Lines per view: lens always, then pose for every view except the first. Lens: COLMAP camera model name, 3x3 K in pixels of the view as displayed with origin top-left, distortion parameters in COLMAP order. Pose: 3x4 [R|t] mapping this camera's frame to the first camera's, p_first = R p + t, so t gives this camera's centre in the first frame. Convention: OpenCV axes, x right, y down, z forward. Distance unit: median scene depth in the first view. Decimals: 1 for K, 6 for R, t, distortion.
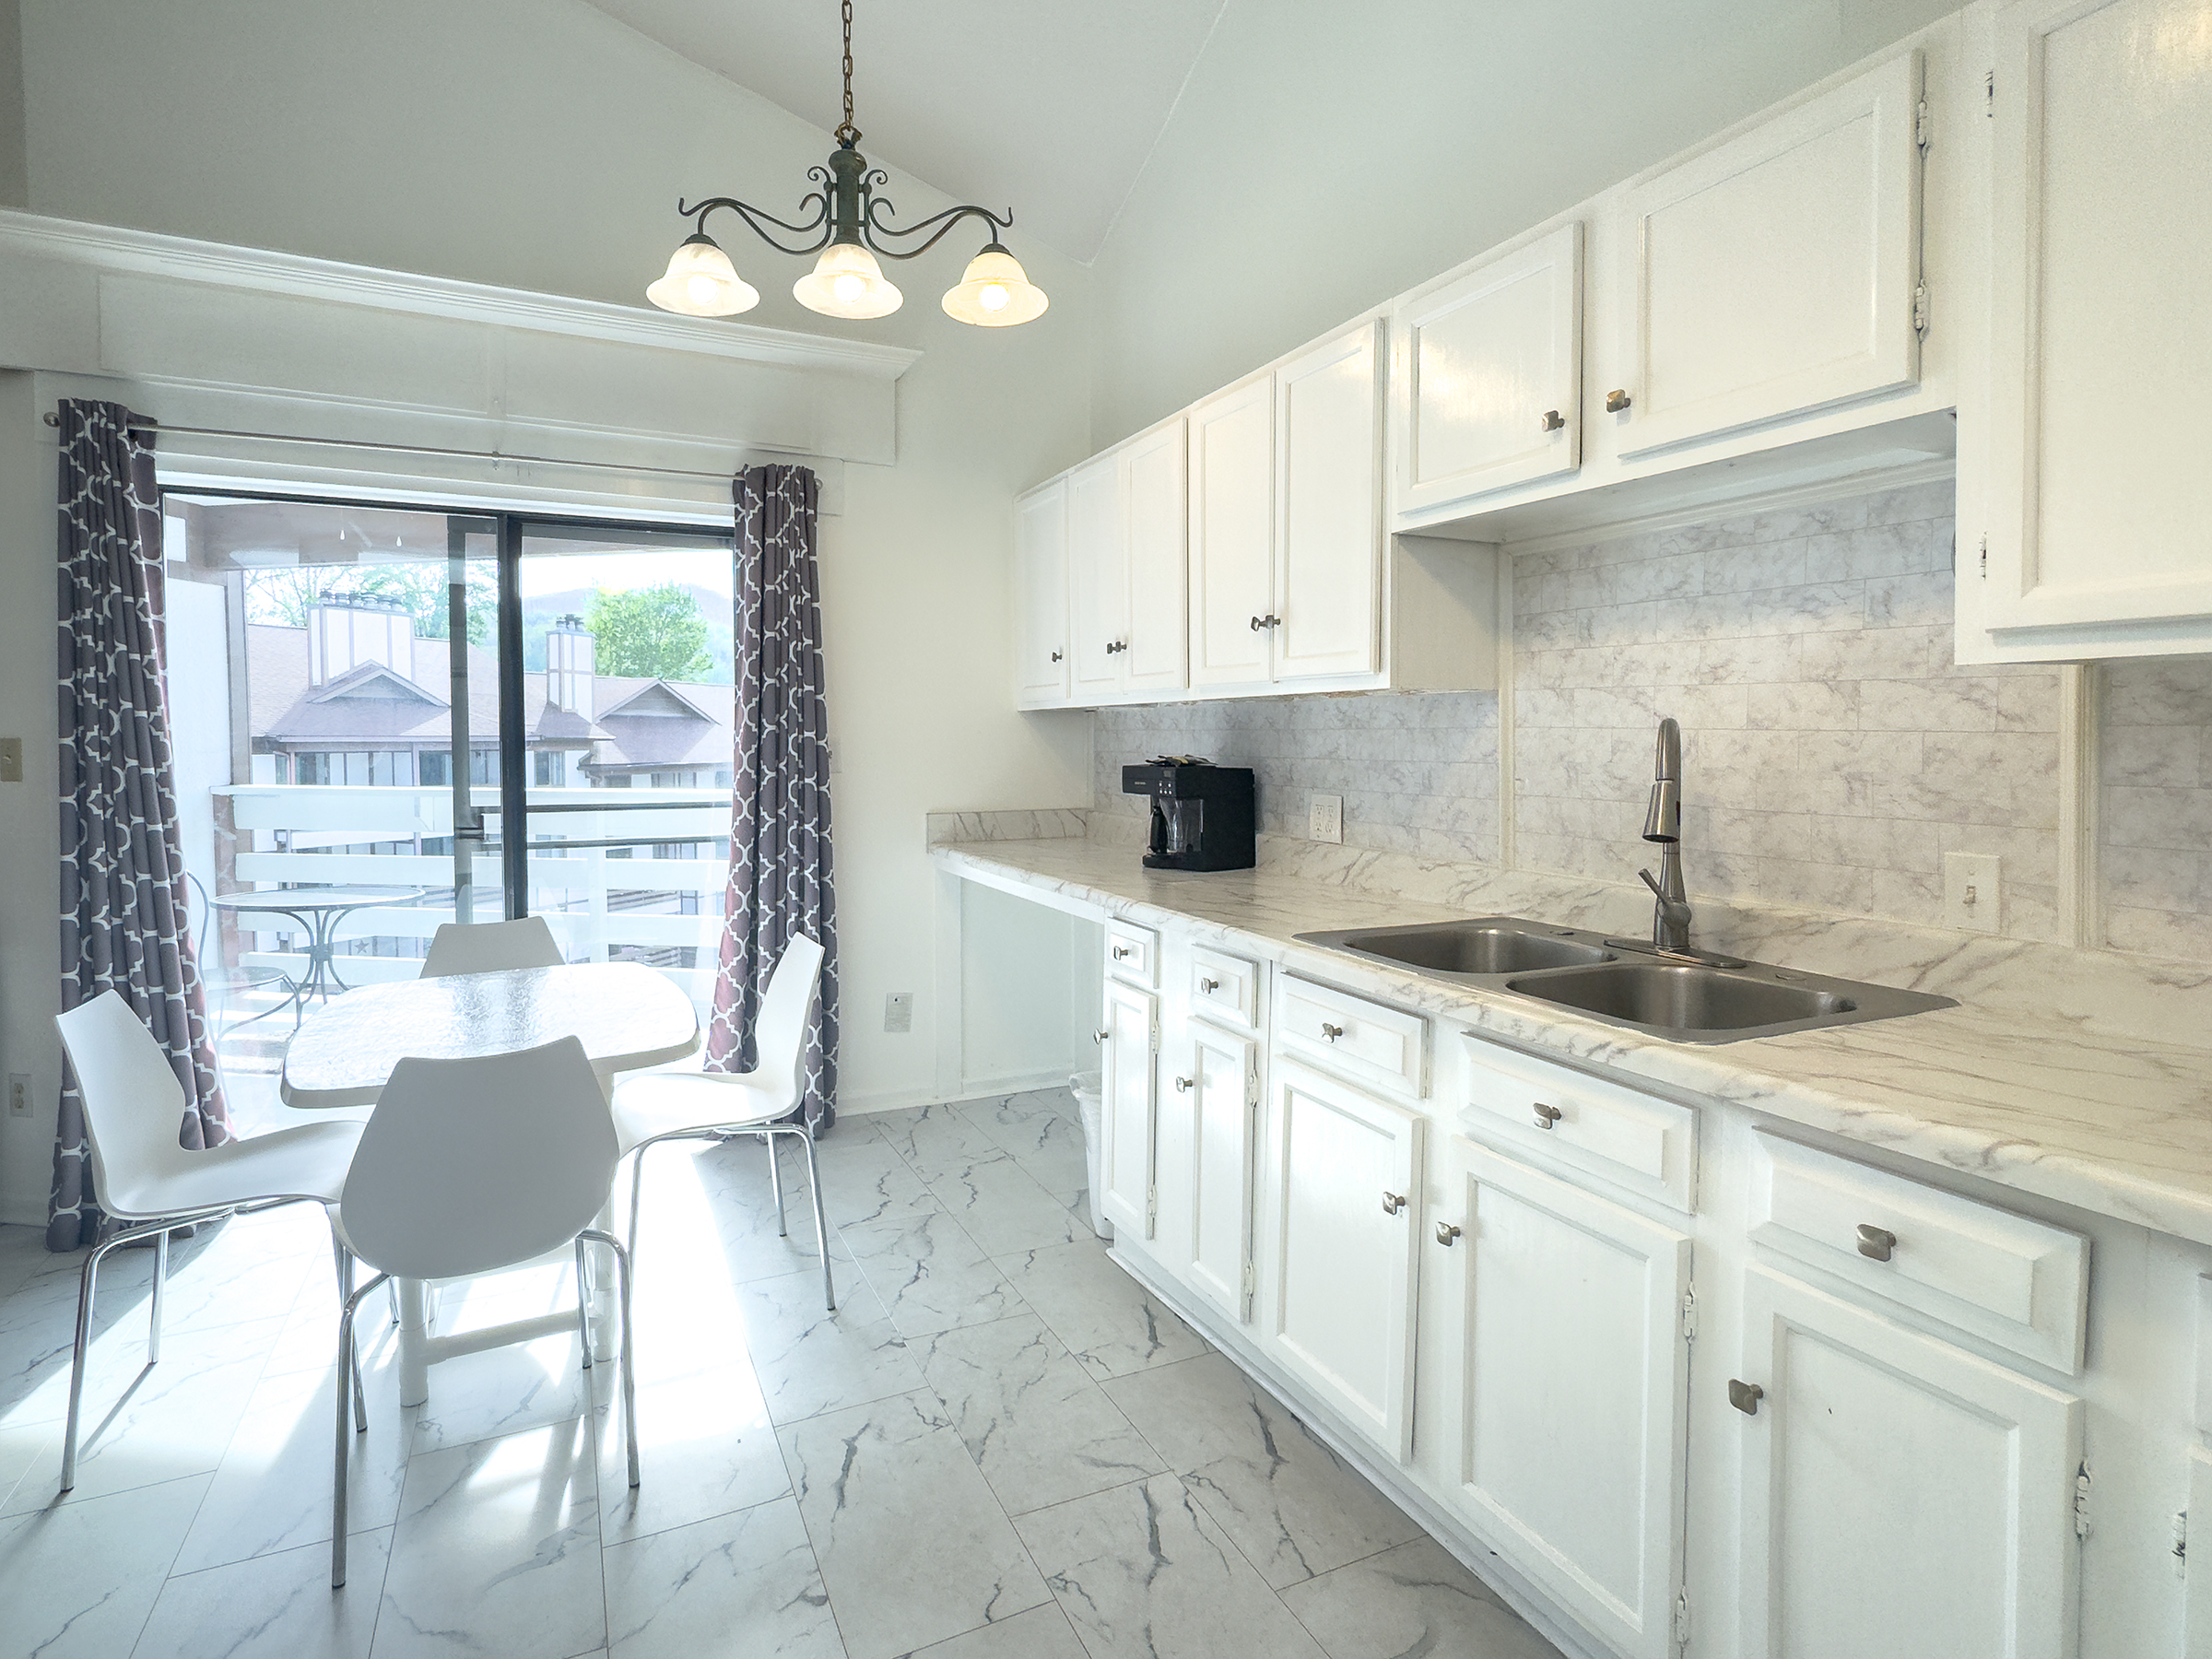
lens RADIAL K [[1115.1, 0, 1030.3], [0, 1115.1, 792.1], [0, 0, 1]] dist [-0.002640, 0.000321]
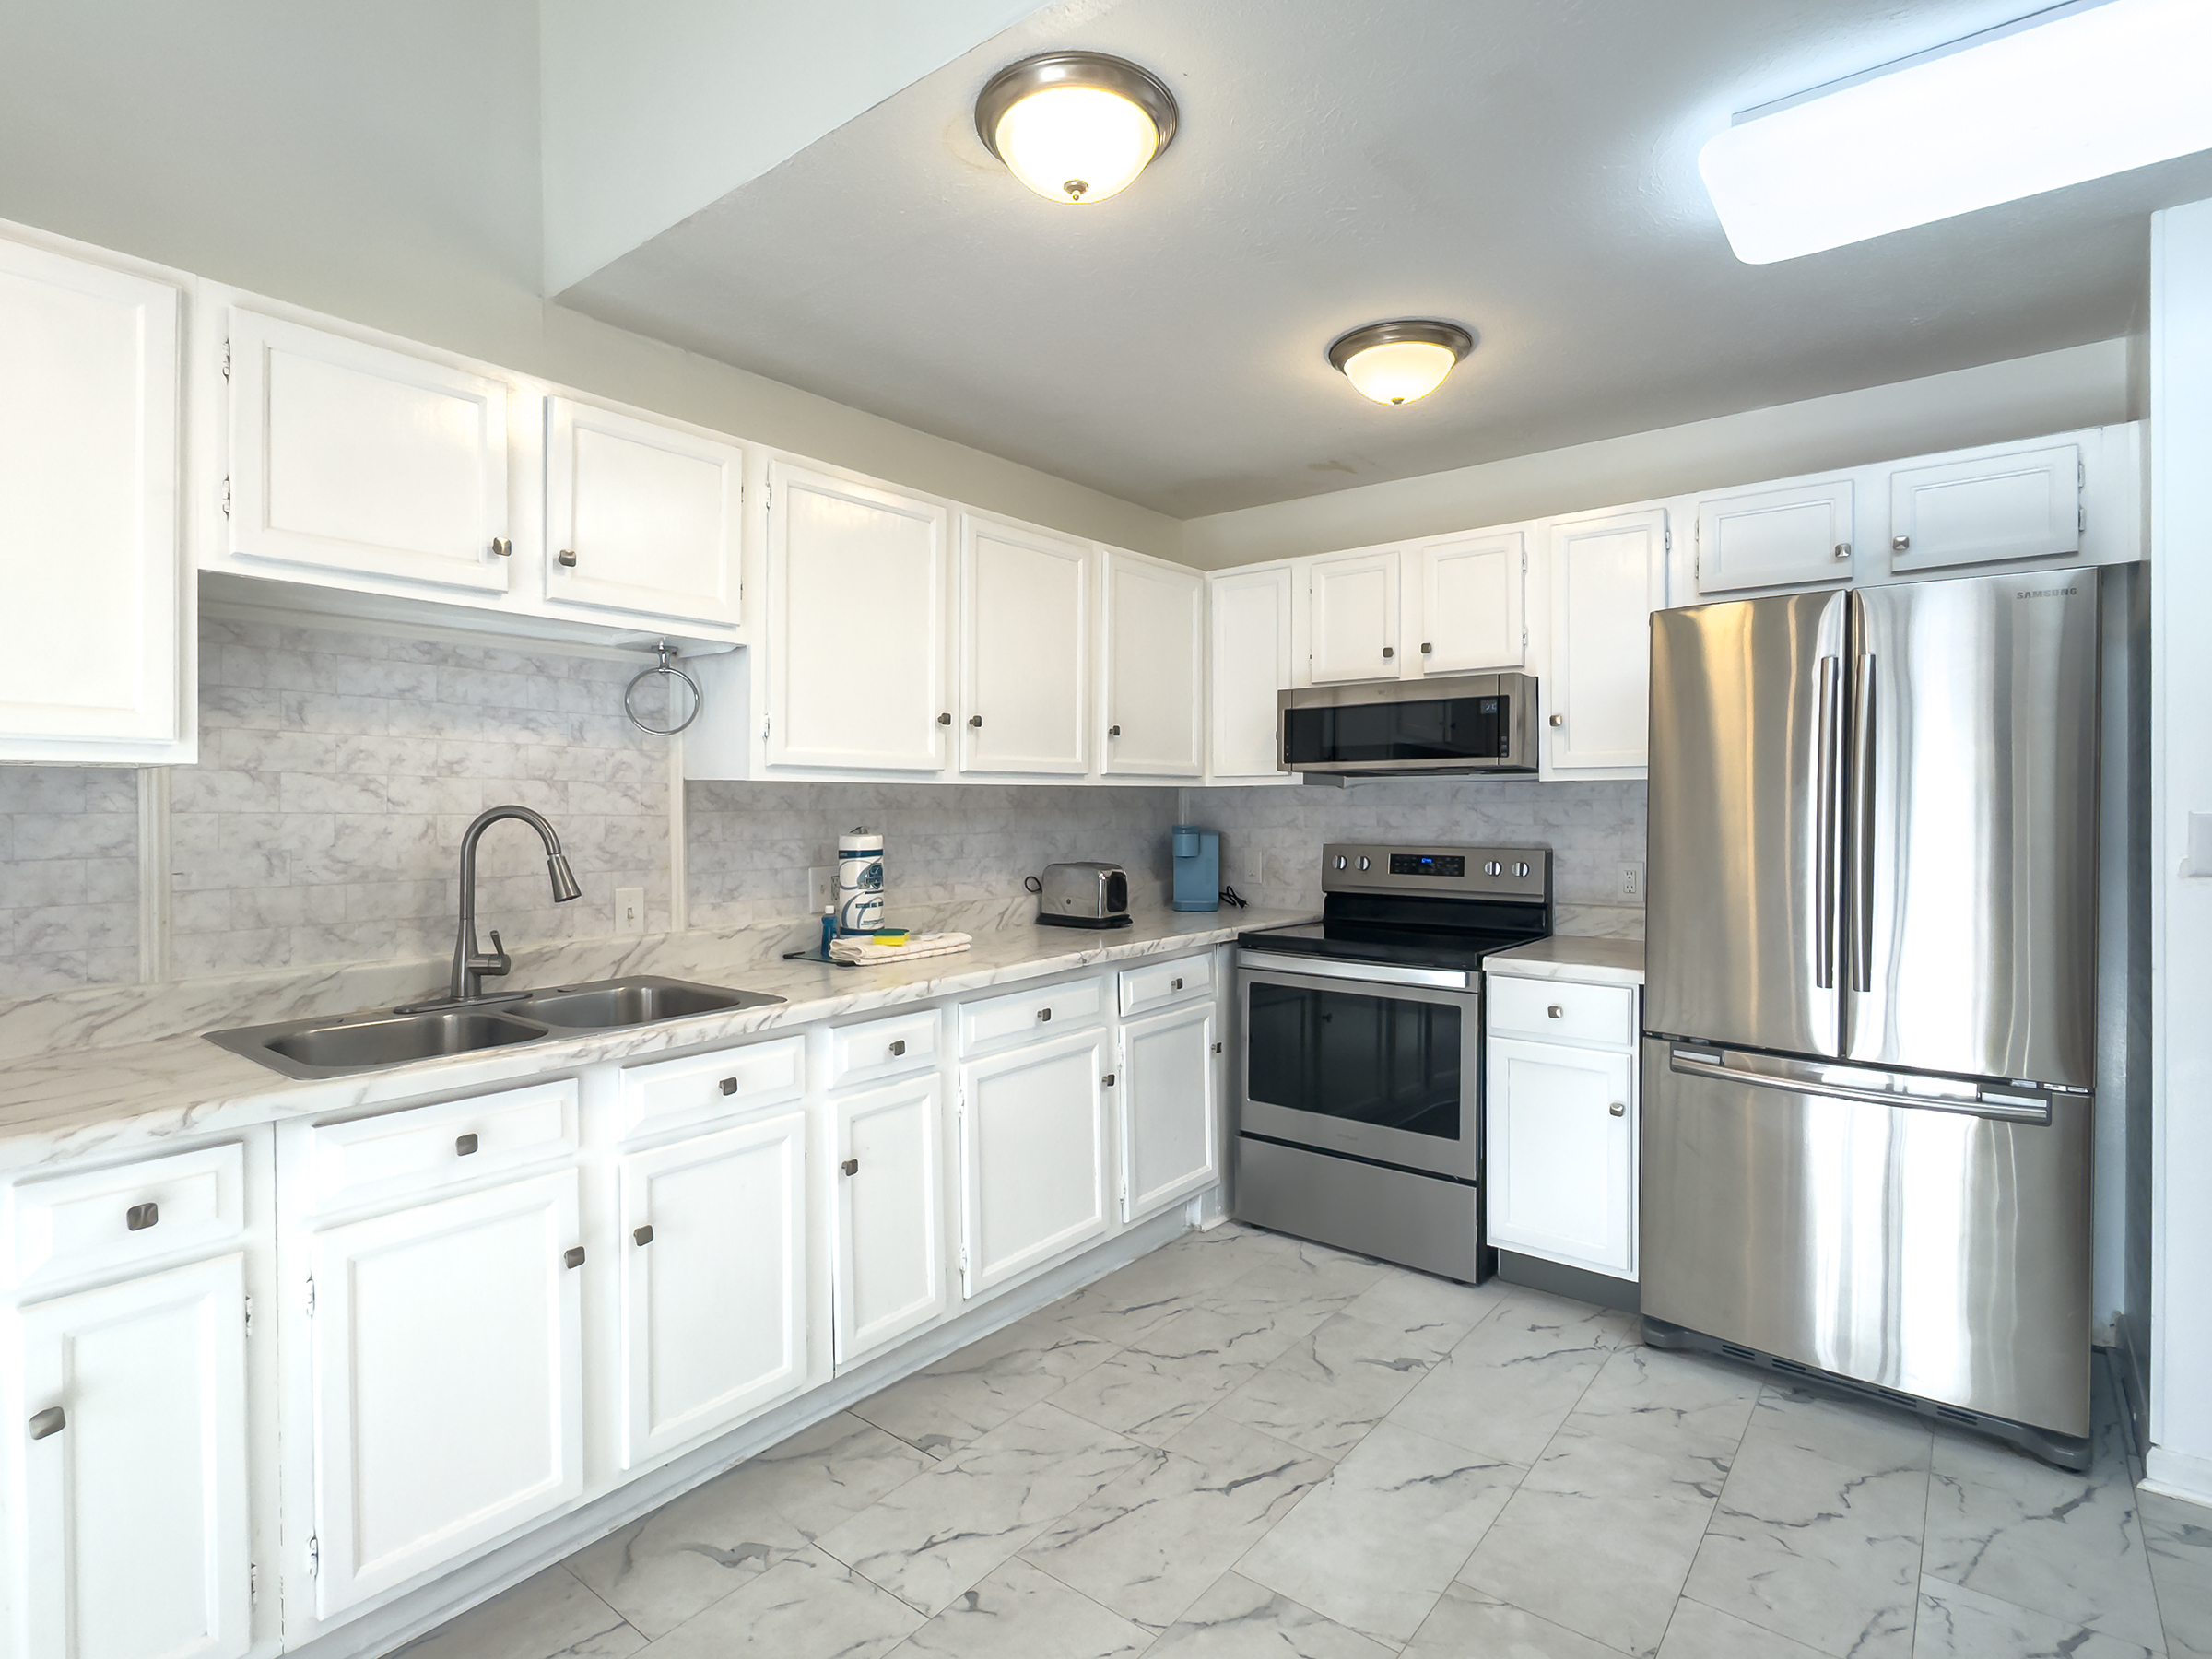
lens RADIAL K [[1115.1, 0, 1103.4], [0, 1115.1, 820.9], [0, 0, 1]] dist [-0.002640, 0.000321]
pose [[-0.467779, -0.014919, 0.883720, -0.787185], [0.043927, 0.998229, 0.040104, -0.066557], [-0.882753, 0.057579, -0.466295, 0.941359]]
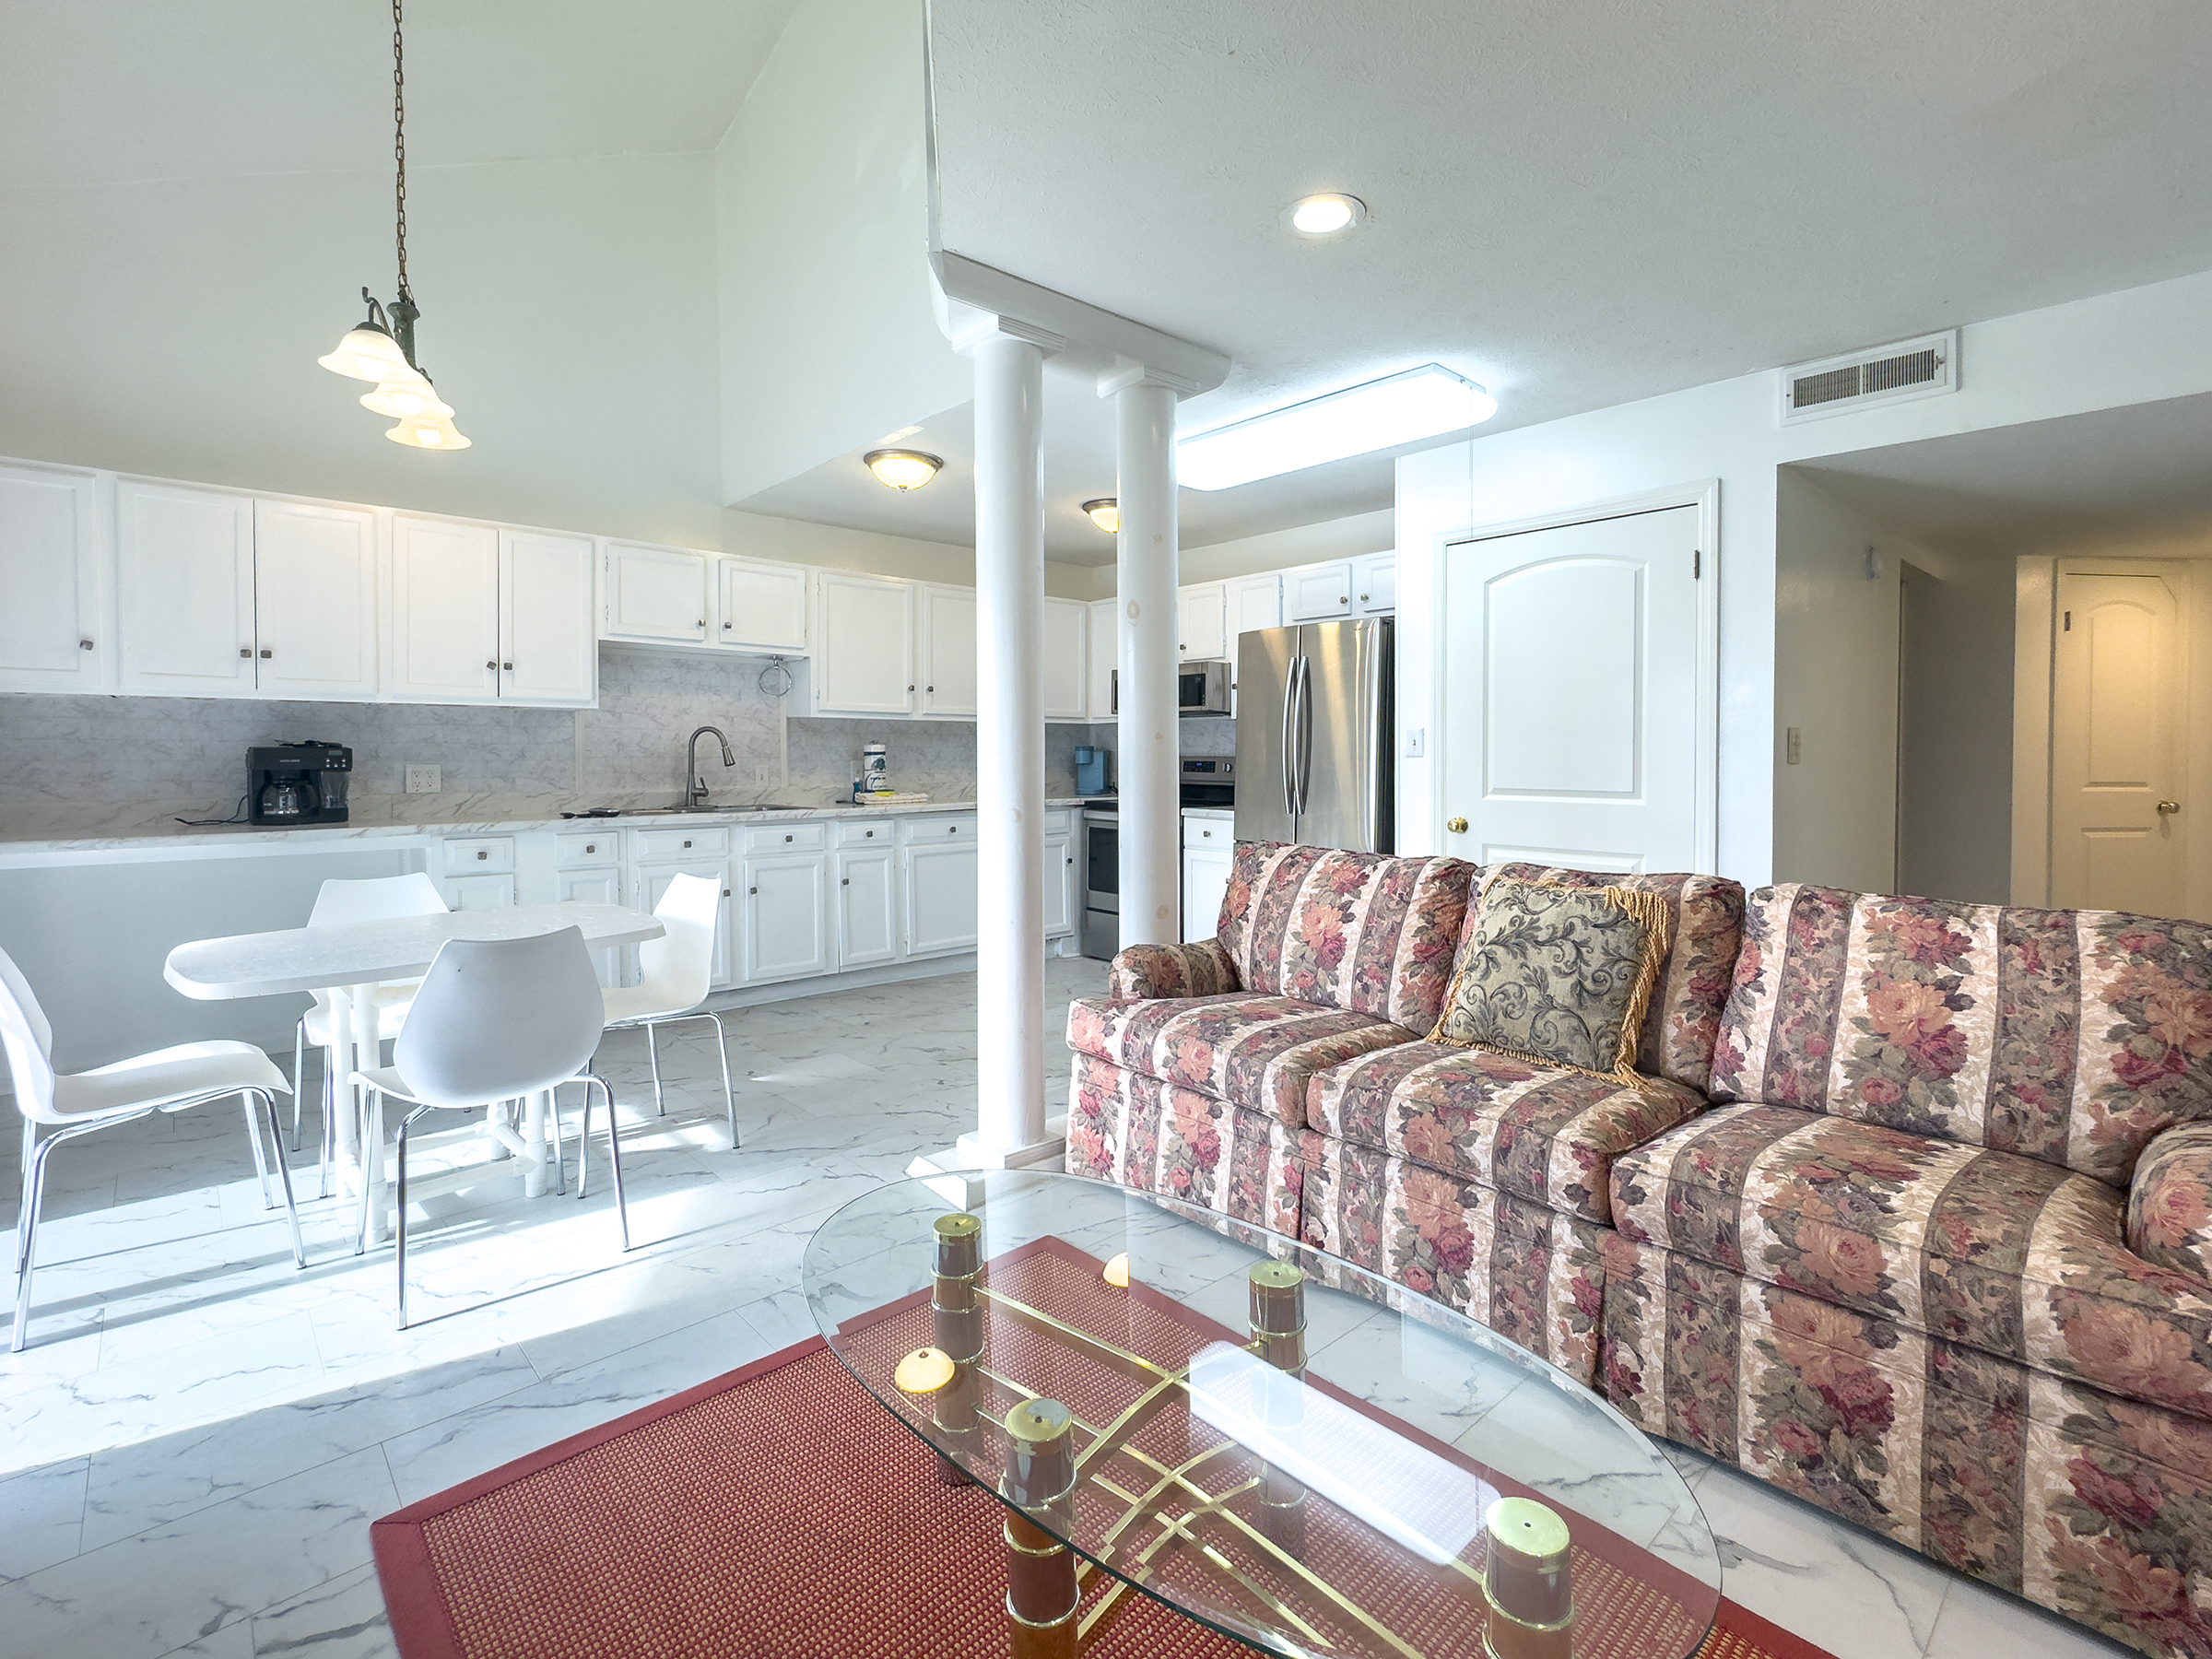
lens RADIAL K [[1014.0, 0, 1133.4], [0, 1014.0, 796.0], [0, 0, 1]] dist [-0.009027, -0.000829]
pose [[-0.341661, -0.038301, 0.939042, -2.270552], [0.045080, 0.997351, 0.057082, 0.016251], [-0.938741, 0.061835, -0.339030, 0.811157]]
